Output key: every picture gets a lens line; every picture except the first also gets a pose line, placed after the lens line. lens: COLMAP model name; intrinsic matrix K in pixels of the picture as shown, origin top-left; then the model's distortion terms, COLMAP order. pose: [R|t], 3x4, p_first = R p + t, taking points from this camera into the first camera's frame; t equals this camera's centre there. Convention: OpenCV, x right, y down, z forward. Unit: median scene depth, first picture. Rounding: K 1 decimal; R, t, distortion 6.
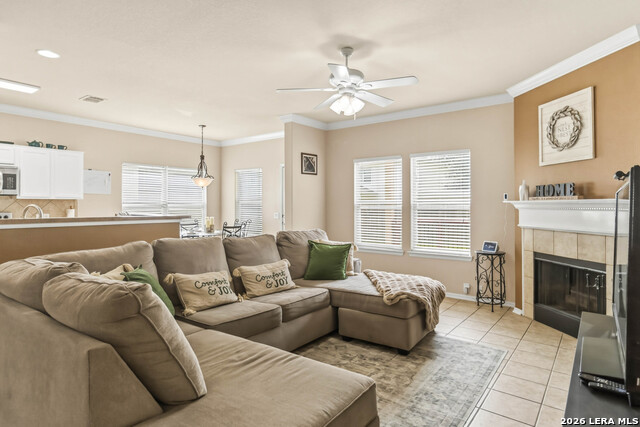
lens RADIAL K [[361.9, 0, 317.4], [0, 361.9, 207.7], [0, 0, 1]] dist [0.000836, 0.000865]
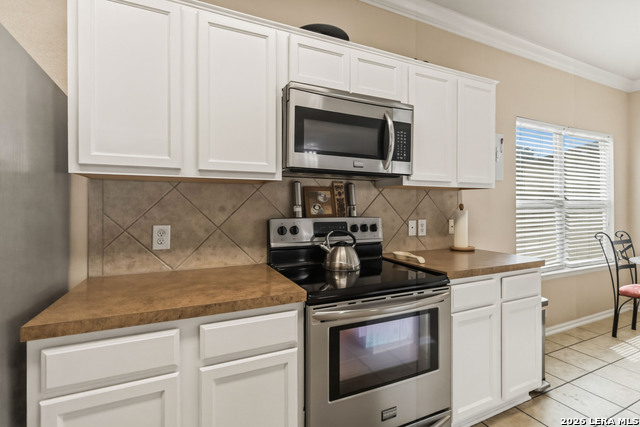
lens RADIAL K [[296.7, 0, 324.7], [0, 296.7, 207.5], [0, 0, 1]] dist [-0.000123, 0.003964]
pose [[0.891775, 0.007354, -0.452419, -0.754116], [-0.006622, 0.999973, 0.003201, 0.002841], [0.452430, 0.000141, 0.891800, 0.653093]]
